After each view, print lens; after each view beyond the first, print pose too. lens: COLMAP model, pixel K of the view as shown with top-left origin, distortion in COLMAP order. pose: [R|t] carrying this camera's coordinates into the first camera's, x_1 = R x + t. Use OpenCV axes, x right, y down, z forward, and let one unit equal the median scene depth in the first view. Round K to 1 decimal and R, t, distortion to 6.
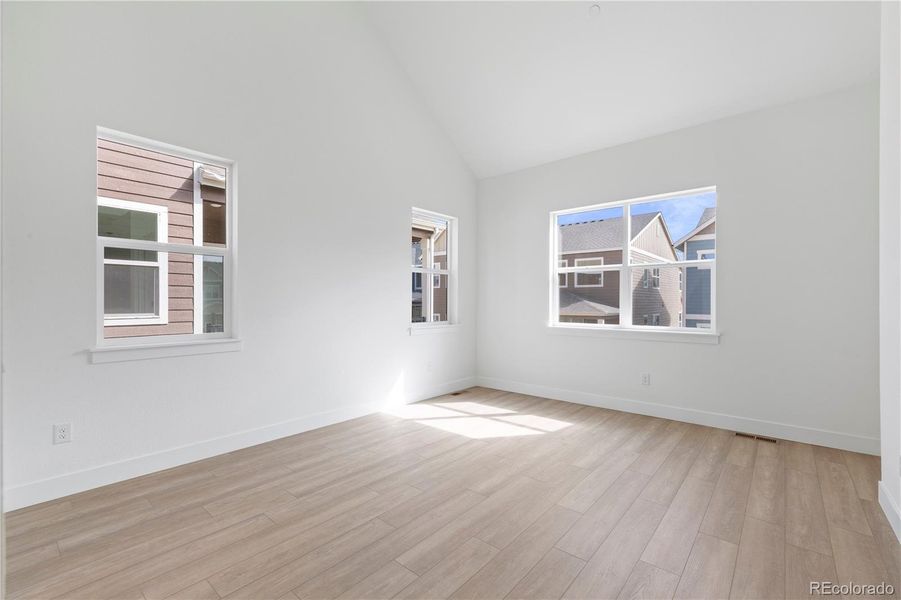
lens RADIAL K [[394.2, 0, 450.5], [0, 394.2, 300.0], [0, 0, 1]] dist [0.000023, 0.000021]
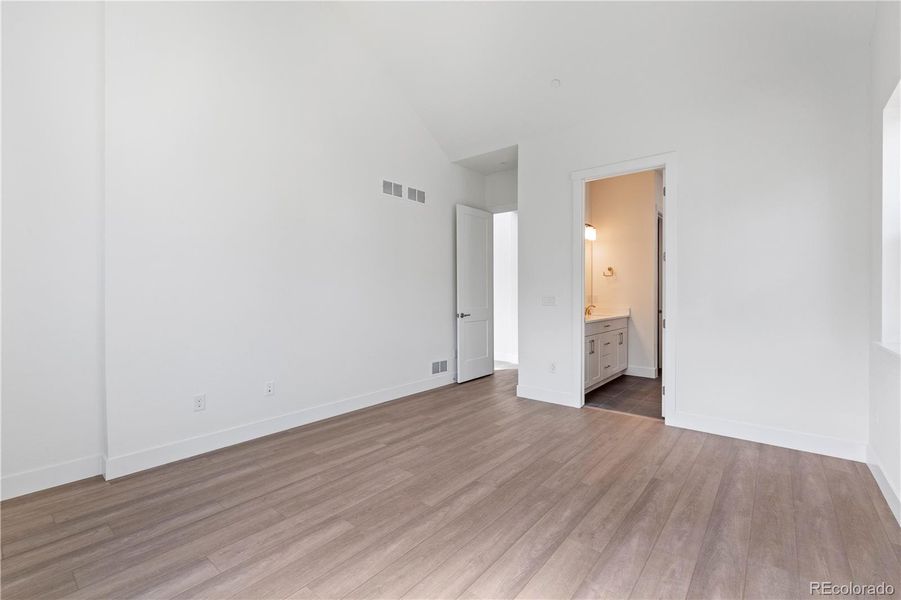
lens RADIAL K [[394.2, 0, 450.5], [0, 394.2, 300.0], [0, 0, 1]] dist [0.000023, 0.000021]
pose [[-0.999911, -0.001684, -0.013266, 0.159411], [-0.001839, 0.999930, 0.011661, 0.011110], [0.013246, 0.011685, -0.999844, 1.850114]]
